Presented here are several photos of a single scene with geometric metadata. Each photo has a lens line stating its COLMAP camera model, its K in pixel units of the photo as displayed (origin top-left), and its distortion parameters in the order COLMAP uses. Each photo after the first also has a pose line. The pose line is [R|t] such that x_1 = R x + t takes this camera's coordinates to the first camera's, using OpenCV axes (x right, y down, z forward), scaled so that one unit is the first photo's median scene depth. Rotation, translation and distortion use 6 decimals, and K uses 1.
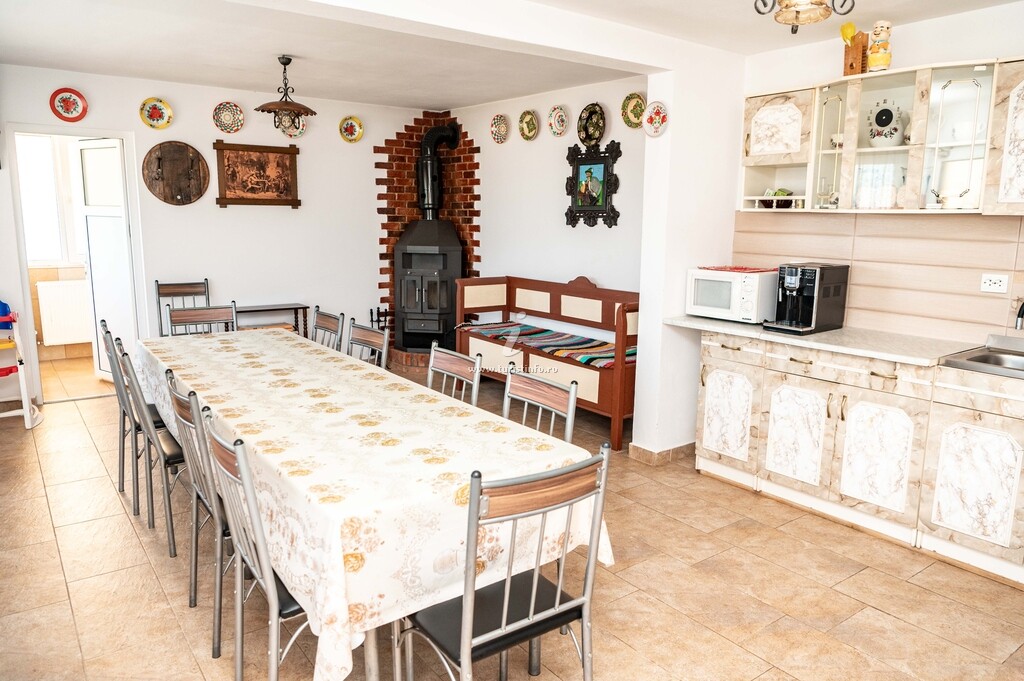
lens RADIAL K [[709.4, 0, 520.0], [0, 709.4, 341.7], [0, 0, 1]] dist [-0.023487, 0.007111]
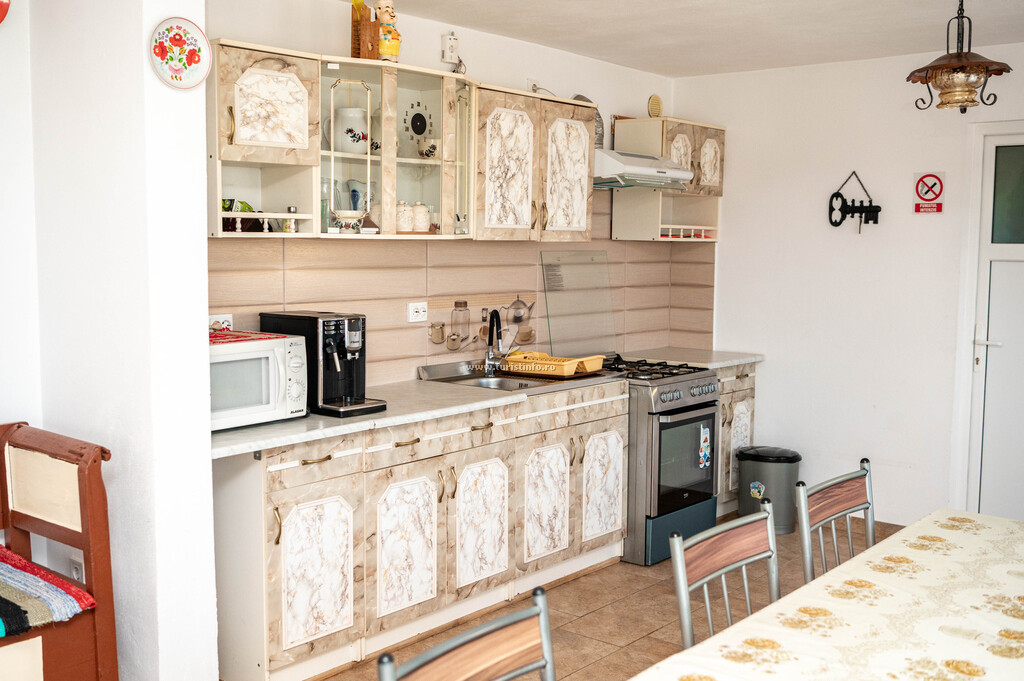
lens RADIAL K [[1078.5, 0, 512.0], [0, 1078.5, 340.5], [0, 0, 1]] dist [-0.041150, 0.002843]
pose [[-0.235037, -0.106317, 0.966154, -0.609930], [0.161448, 0.975922, 0.146667, -0.196171], [-0.958484, 0.190456, -0.212213, 0.994356]]
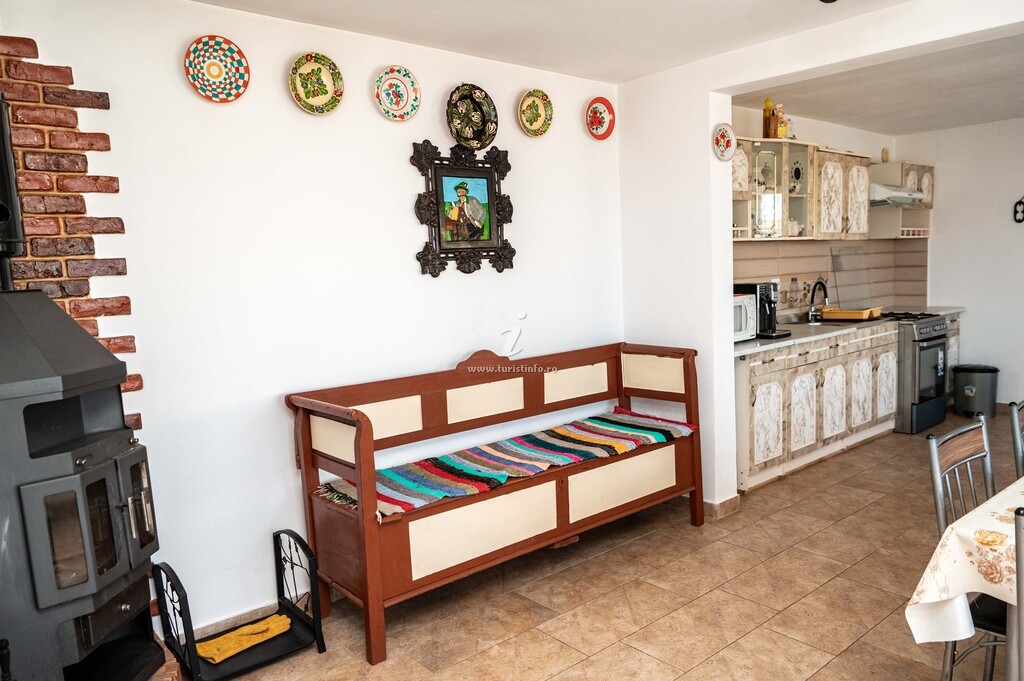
lens RADIAL K [[739.3, 0, 512.0], [0, 739.3, 340.5], [0, 0, 1]] dist [-0.023964, 0.002941]
pose [[-0.059987, -0.114199, 0.991645, -0.799725], [0.217401, 0.968092, 0.124638, -0.248536], [-0.974237, 0.223061, -0.033246, 1.391146]]
